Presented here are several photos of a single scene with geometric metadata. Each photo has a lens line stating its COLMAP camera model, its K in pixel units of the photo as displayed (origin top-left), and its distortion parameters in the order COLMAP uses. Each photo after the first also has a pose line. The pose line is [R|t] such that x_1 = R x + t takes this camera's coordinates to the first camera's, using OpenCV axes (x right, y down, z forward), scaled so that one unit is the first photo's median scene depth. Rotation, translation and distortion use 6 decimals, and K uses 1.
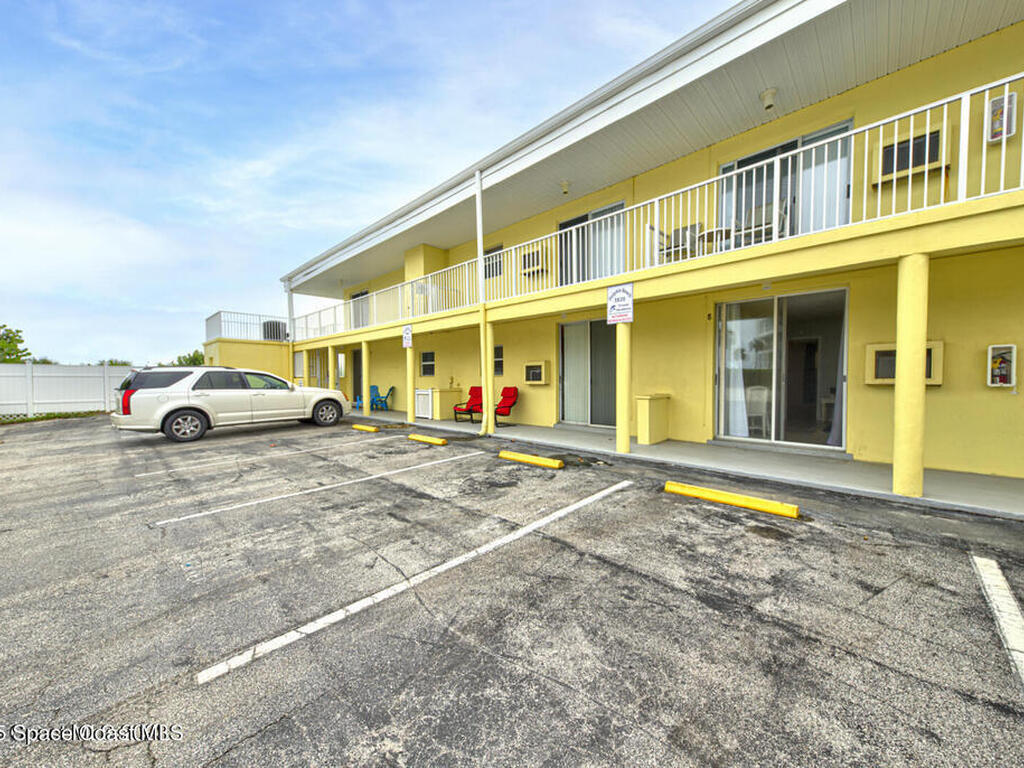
lens RADIAL K [[395.2, 0, 513.5], [0, 395.2, 388.2], [0, 0, 1]] dist [0.000407, -0.001683]
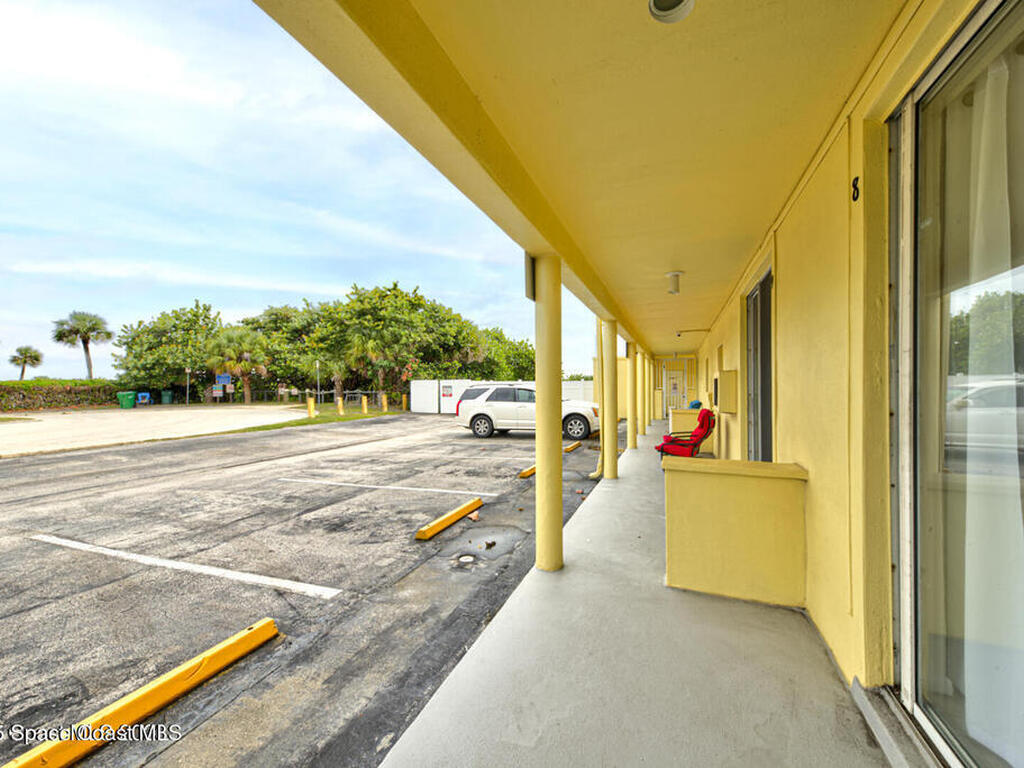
lens RADIAL K [[395.2, 0, 517.4], [0, 395.2, 386.8], [0, 0, 1]] dist [0.000407, -0.001683]
pose [[0.408815, 0.000530, -0.912617, 1.013862], [-0.024964, 0.999632, -0.010602, -0.070983], [0.912276, 0.027117, 0.408678, 1.095750]]
